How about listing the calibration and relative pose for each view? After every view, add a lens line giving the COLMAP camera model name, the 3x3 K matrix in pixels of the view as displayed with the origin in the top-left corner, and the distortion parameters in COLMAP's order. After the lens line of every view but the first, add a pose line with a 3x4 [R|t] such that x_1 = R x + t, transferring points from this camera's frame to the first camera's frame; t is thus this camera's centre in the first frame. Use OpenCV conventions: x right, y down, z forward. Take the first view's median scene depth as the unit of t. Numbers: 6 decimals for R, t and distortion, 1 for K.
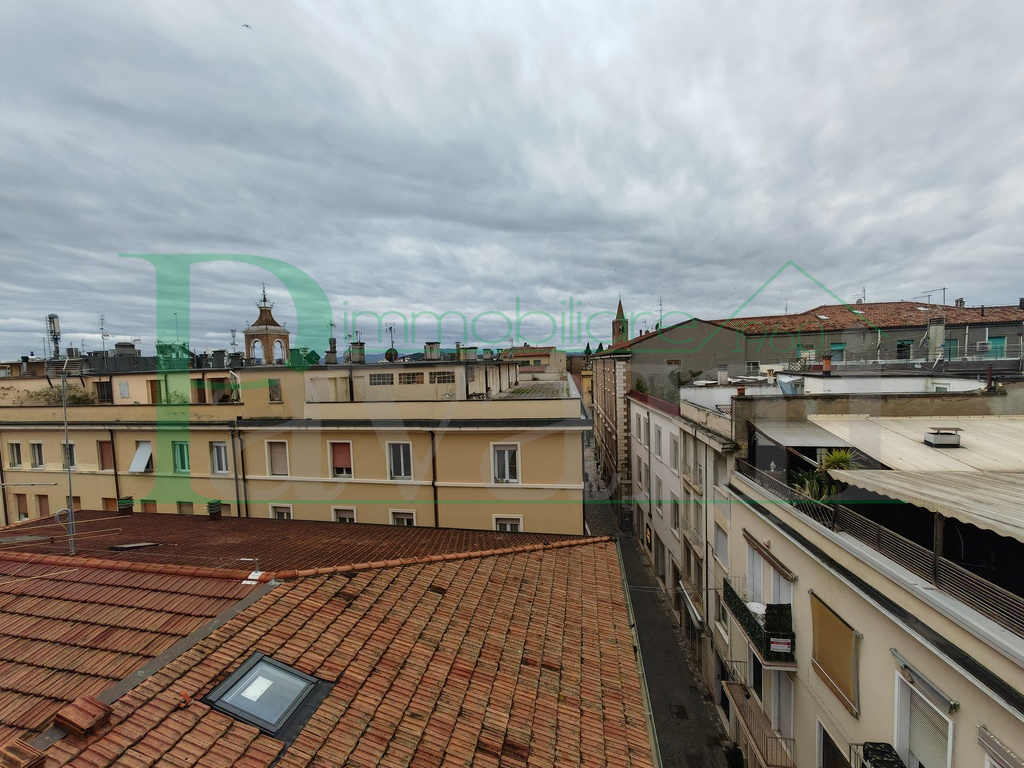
lens RADIAL K [[383.3, 0, 511.3], [0, 383.3, 383.2], [0, 0, 1]] dist [0.000692, 0.000466]
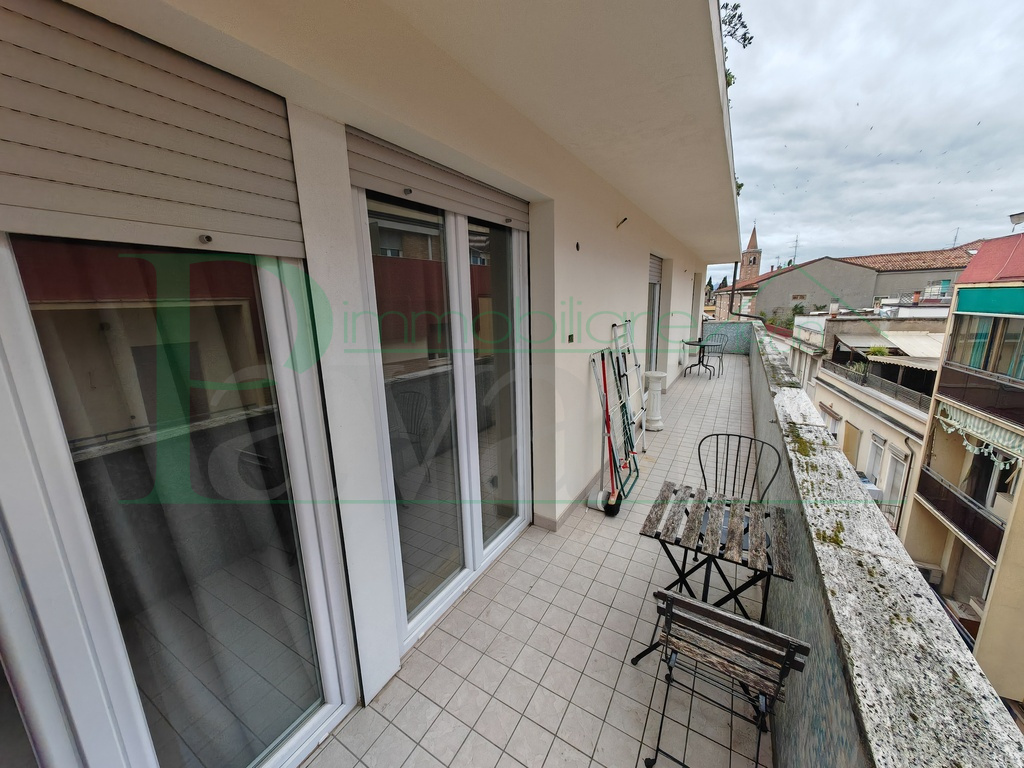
lens RADIAL K [[383.3, 0, 511.3], [0, 383.3, 383.2], [0, 0, 1]] dist [0.000692, 0.000466]
pose [[0.965748, 0.058298, -0.252849, -0.184020], [-0.016331, 0.986159, 0.164999, 0.043844], [0.258968, -0.155218, 0.953332, -0.644023]]
